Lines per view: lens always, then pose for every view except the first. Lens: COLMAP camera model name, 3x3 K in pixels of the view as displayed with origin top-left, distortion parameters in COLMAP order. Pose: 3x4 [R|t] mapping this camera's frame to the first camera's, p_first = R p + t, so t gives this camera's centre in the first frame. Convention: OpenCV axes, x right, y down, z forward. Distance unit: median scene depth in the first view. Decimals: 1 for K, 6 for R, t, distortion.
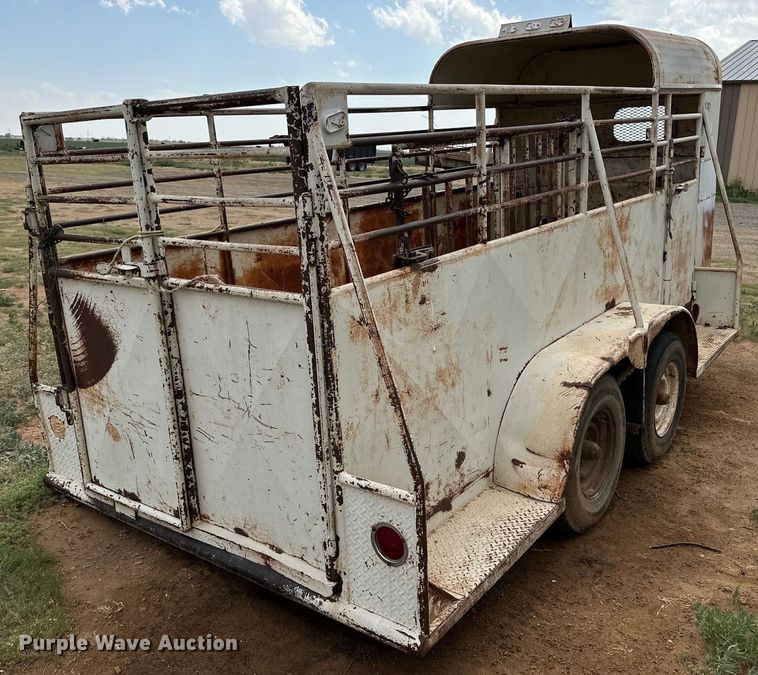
lens RADIAL K [[740.5, 0, 379.7], [0, 740.5, 311.7], [0, 0, 1]] dist [0.090109, 0.000000]
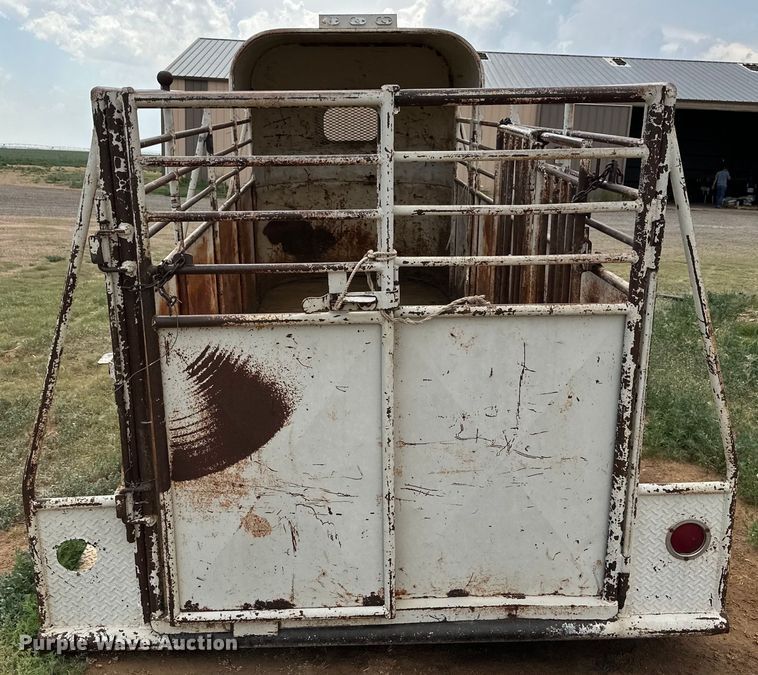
lens RADIAL K [[815.2, 0, 375.5], [0, 815.2, 318.9], [0, 0, 1]] dist [0.080182, 0.000000]
pose [[0.772907, -0.114657, 0.624074, -0.822142], [0.116673, 0.992449, 0.037838, -0.065746], [-0.623701, 0.043567, 0.780448, 0.311827]]
